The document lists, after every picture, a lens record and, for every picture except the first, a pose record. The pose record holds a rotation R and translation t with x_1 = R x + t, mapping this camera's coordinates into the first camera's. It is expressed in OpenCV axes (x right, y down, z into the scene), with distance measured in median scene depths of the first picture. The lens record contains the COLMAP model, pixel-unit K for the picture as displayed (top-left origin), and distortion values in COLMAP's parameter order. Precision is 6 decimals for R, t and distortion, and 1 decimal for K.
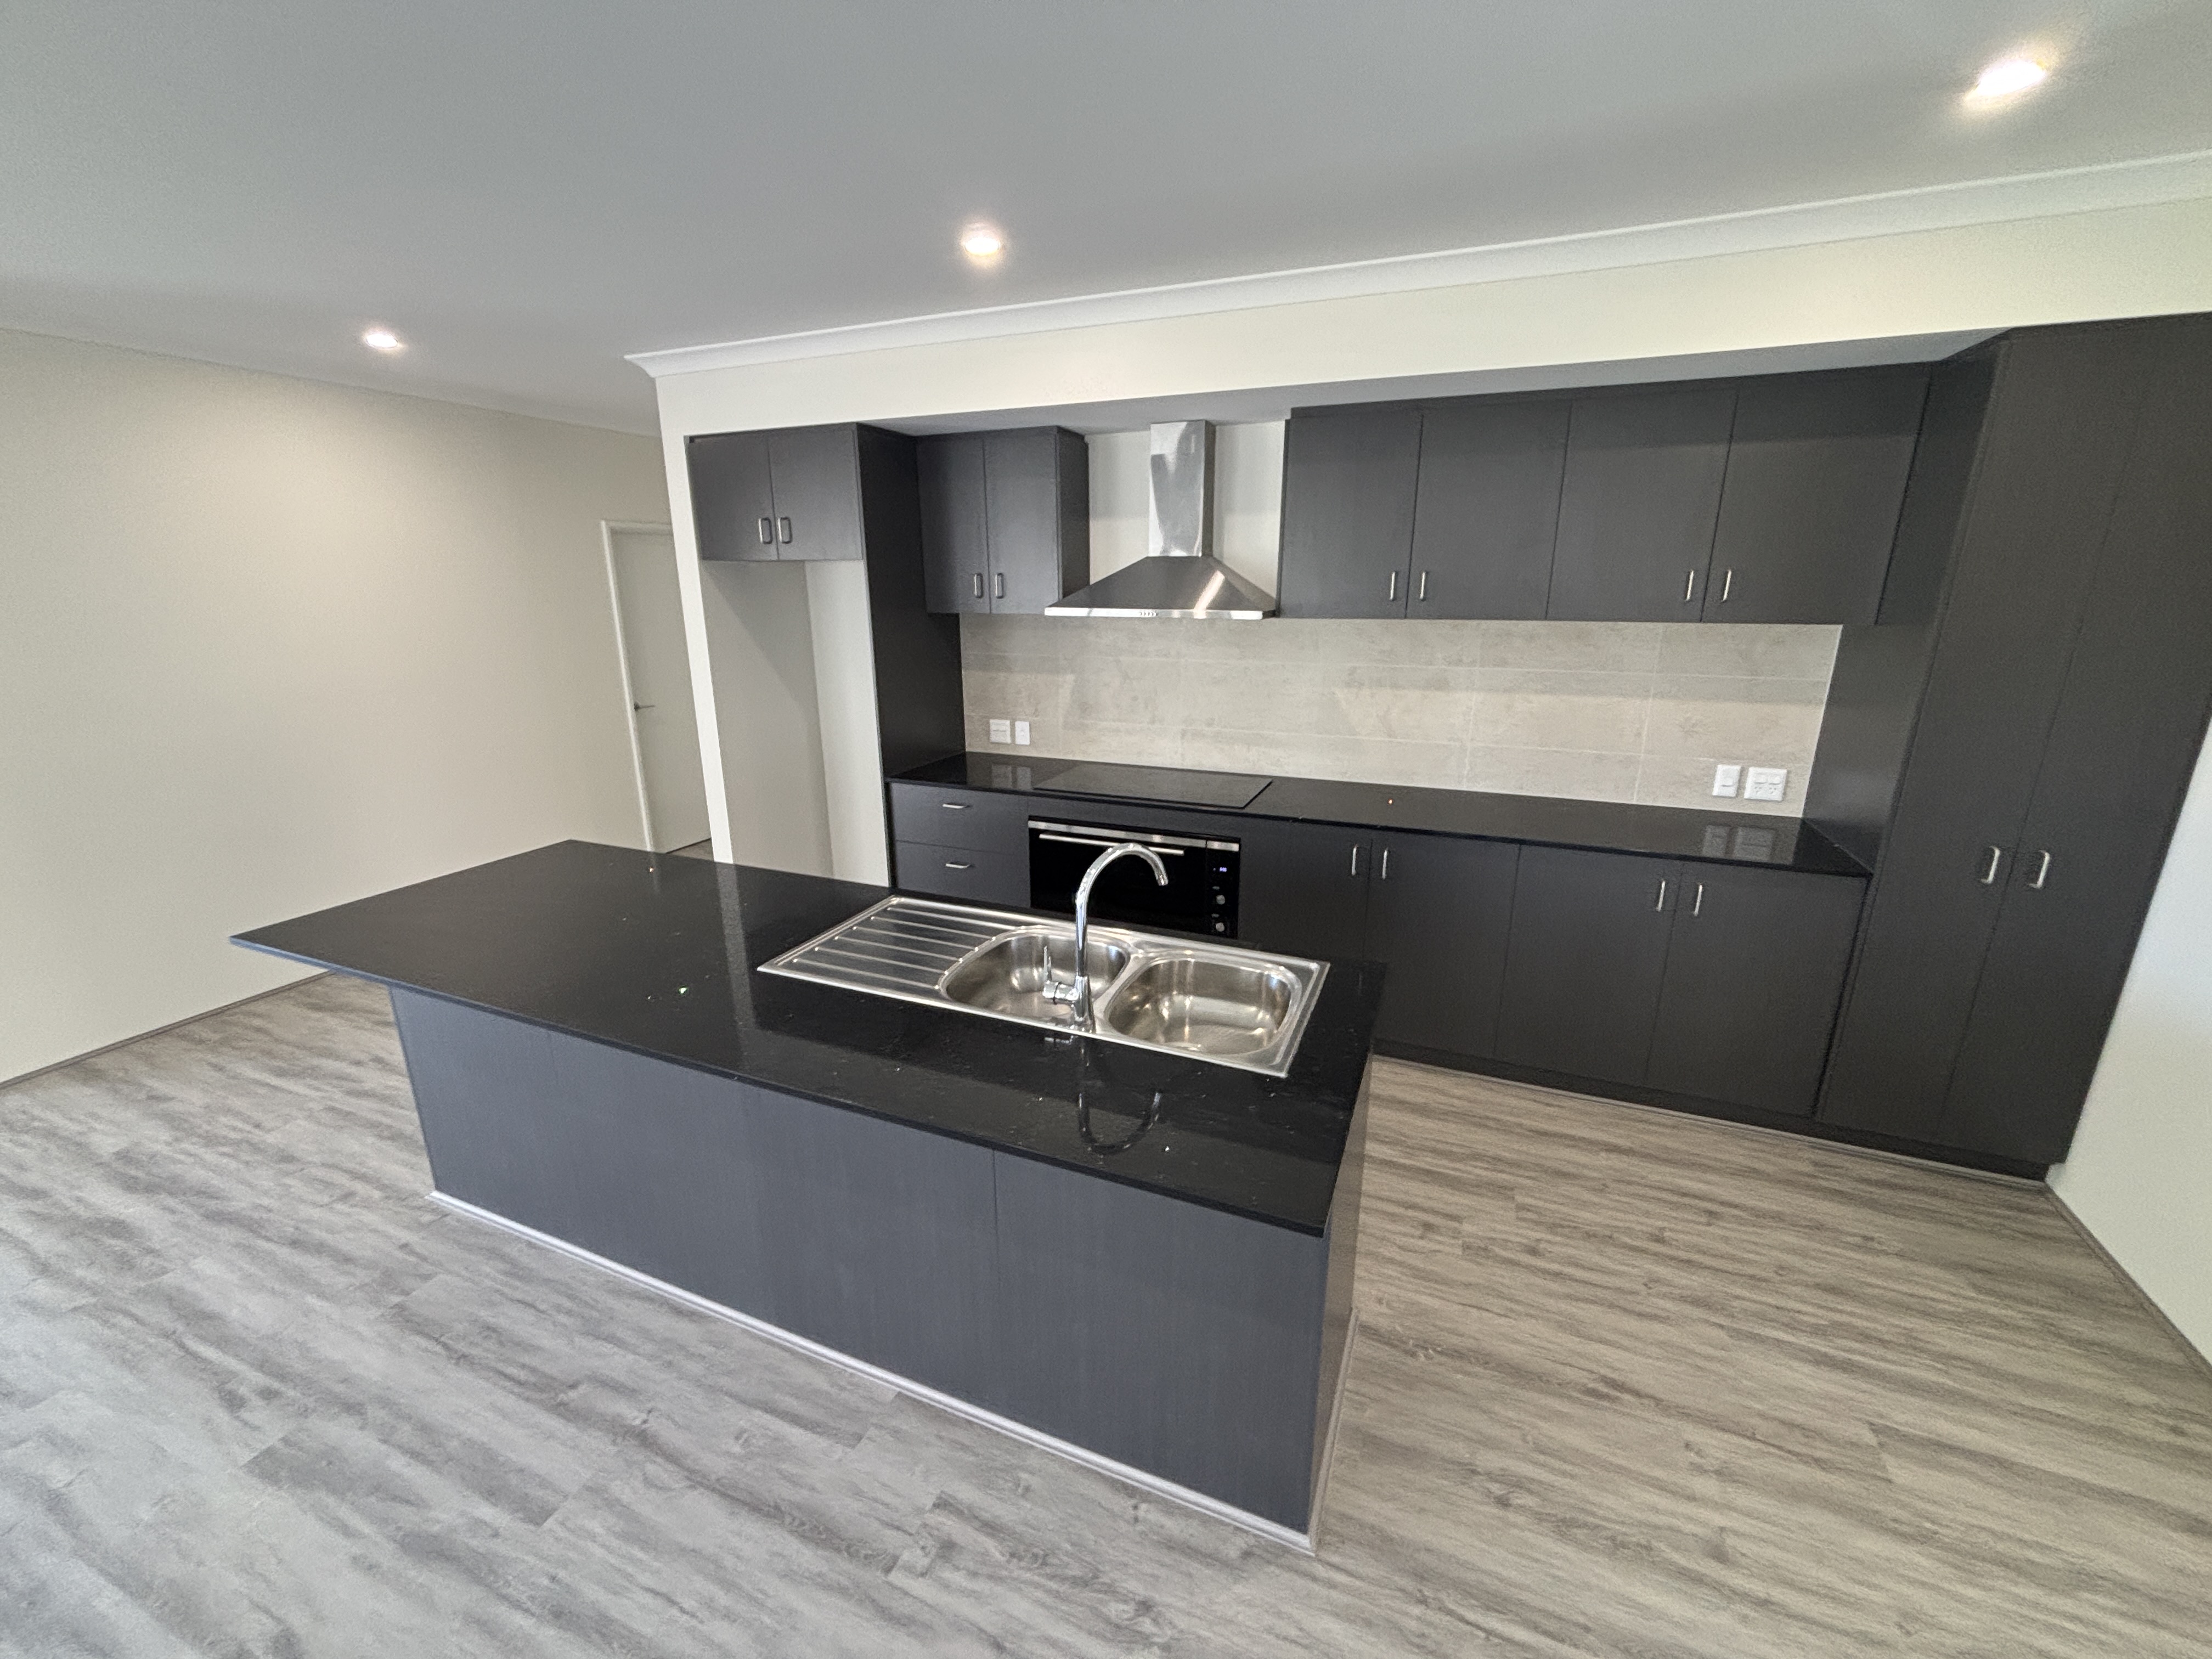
lens RADIAL K [[890.8, 0, 1101.5], [0, 890.8, 828.9], [0, 0, 1]] dist [-0.003092, -0.000363]
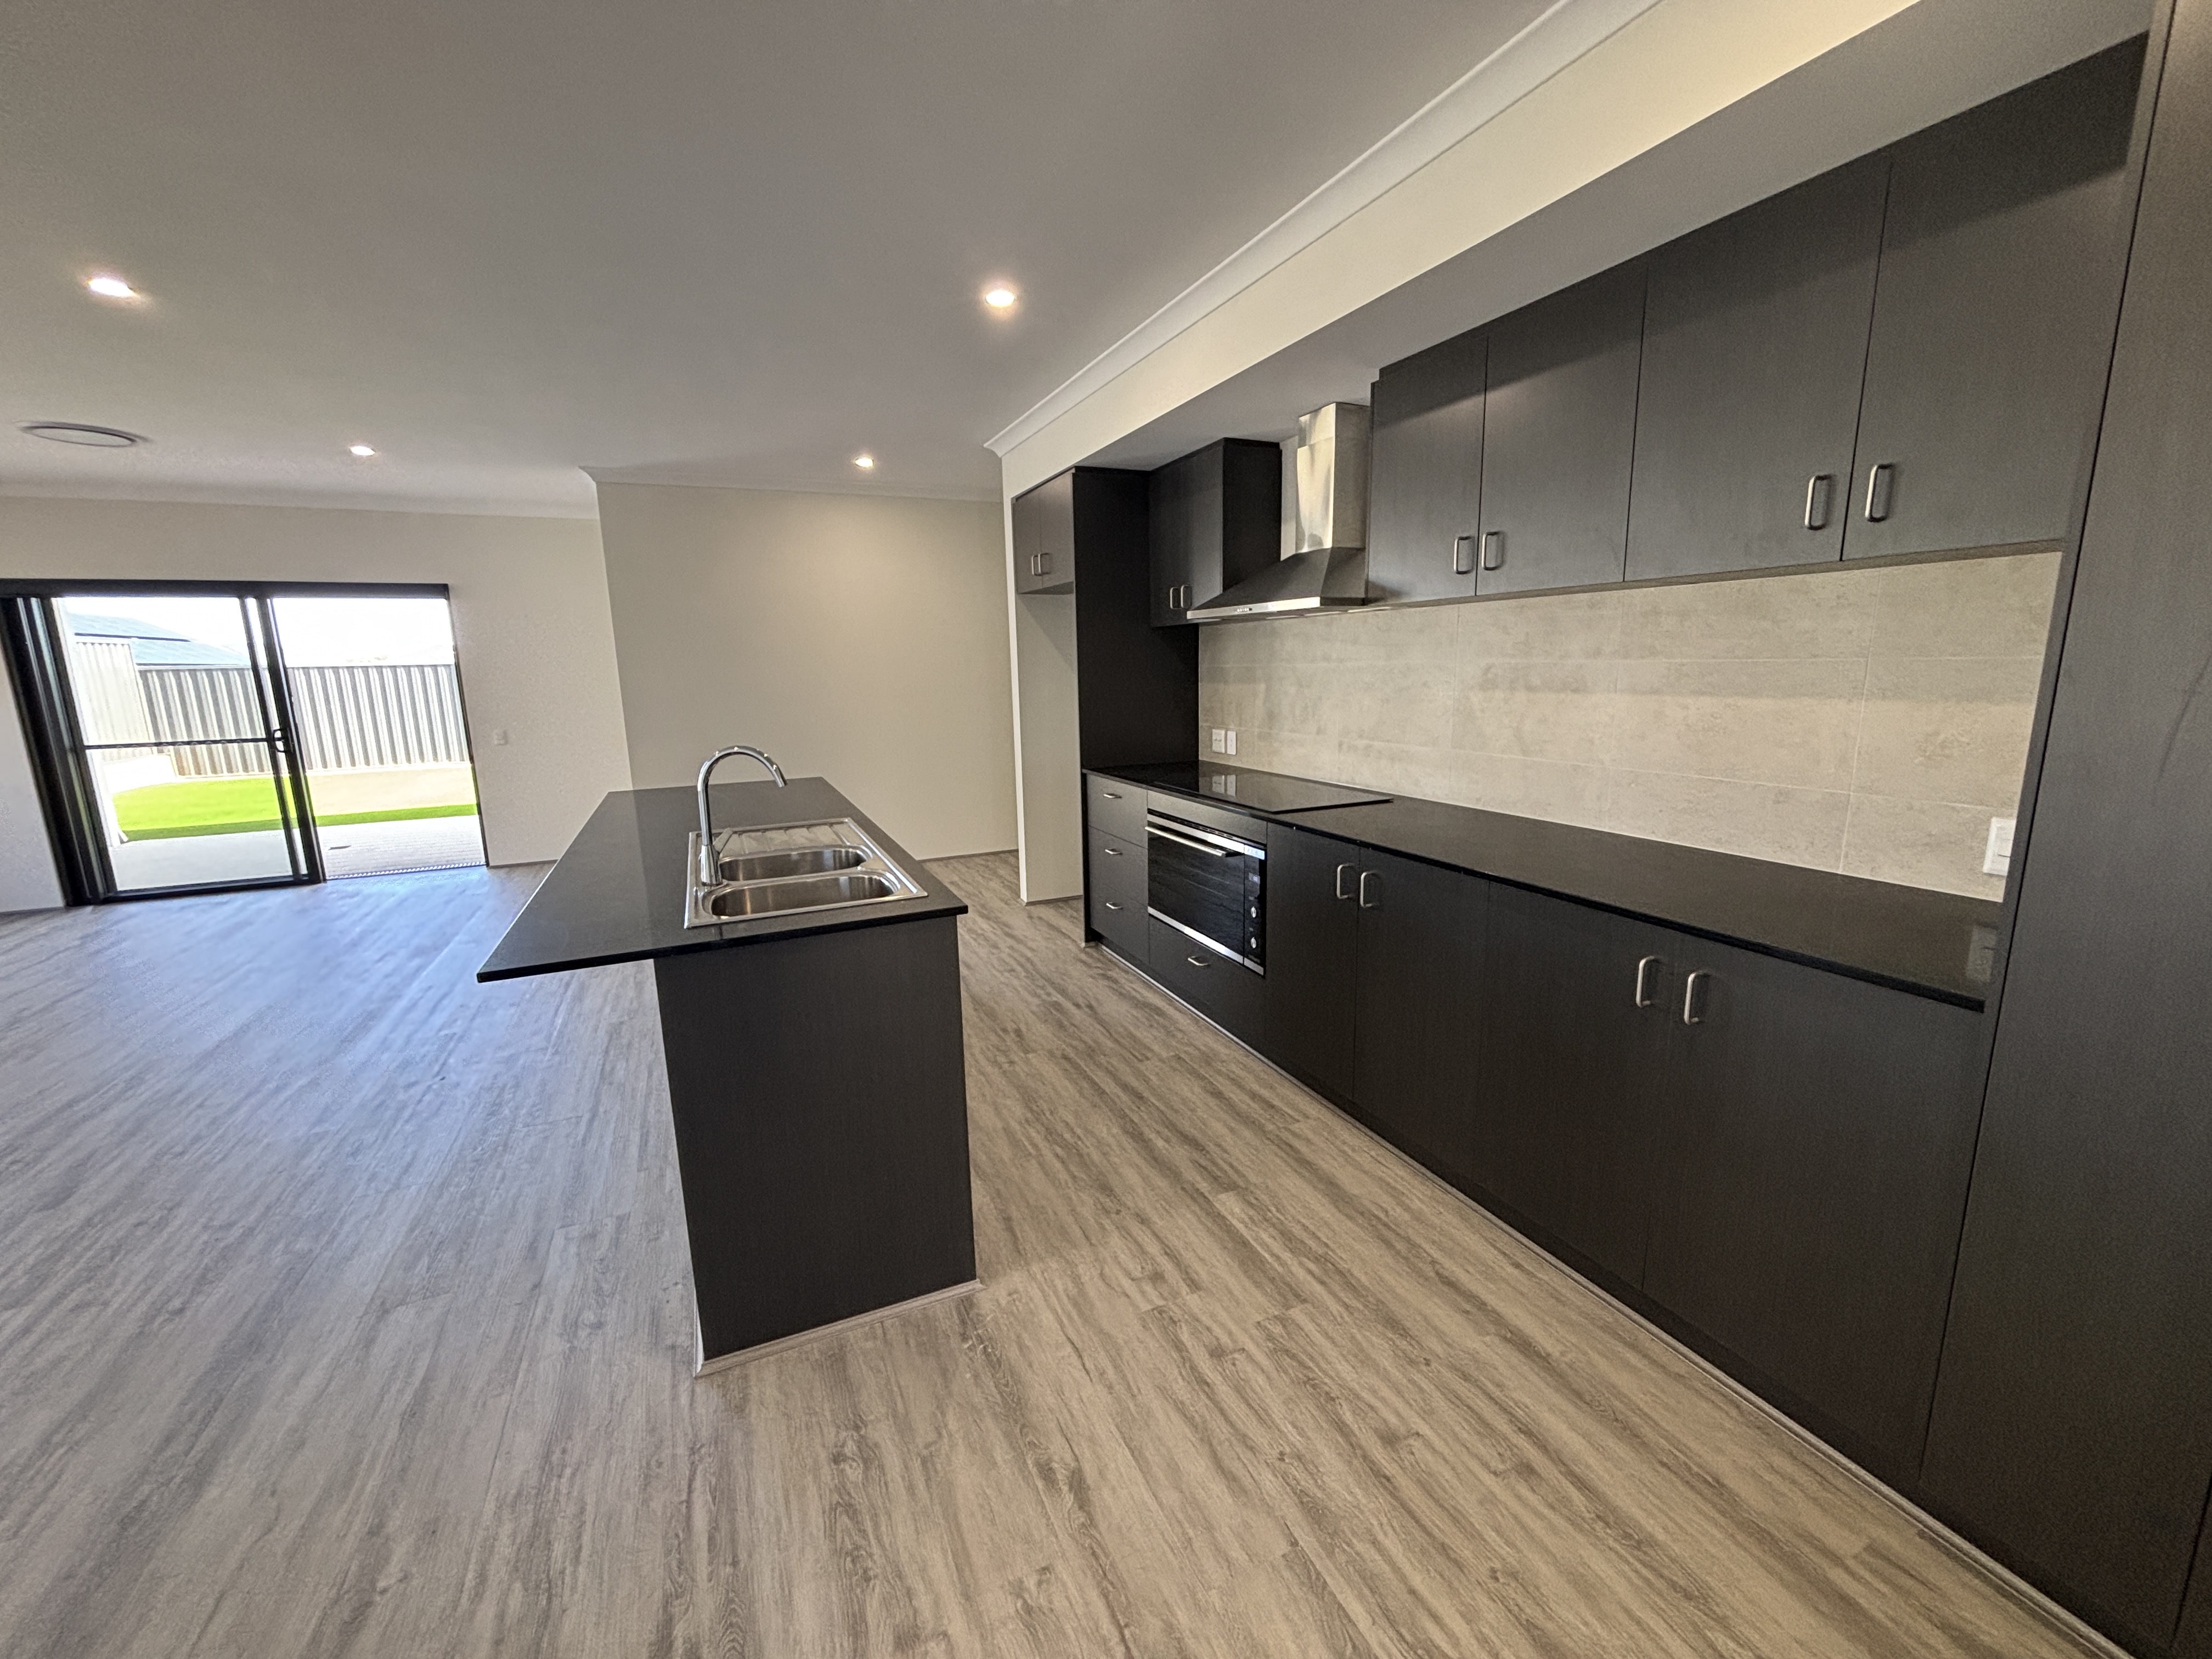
lens RADIAL K [[890.8, 0, 1101.5], [0, 890.8, 828.9], [0, 0, 1]] dist [-0.003092, -0.000363]
pose [[0.729041, 0.114000, -0.674910, 0.642054], [-0.163827, 0.986435, -0.010347, 0.030653], [0.664576, 0.118111, 0.737827, 0.214051]]
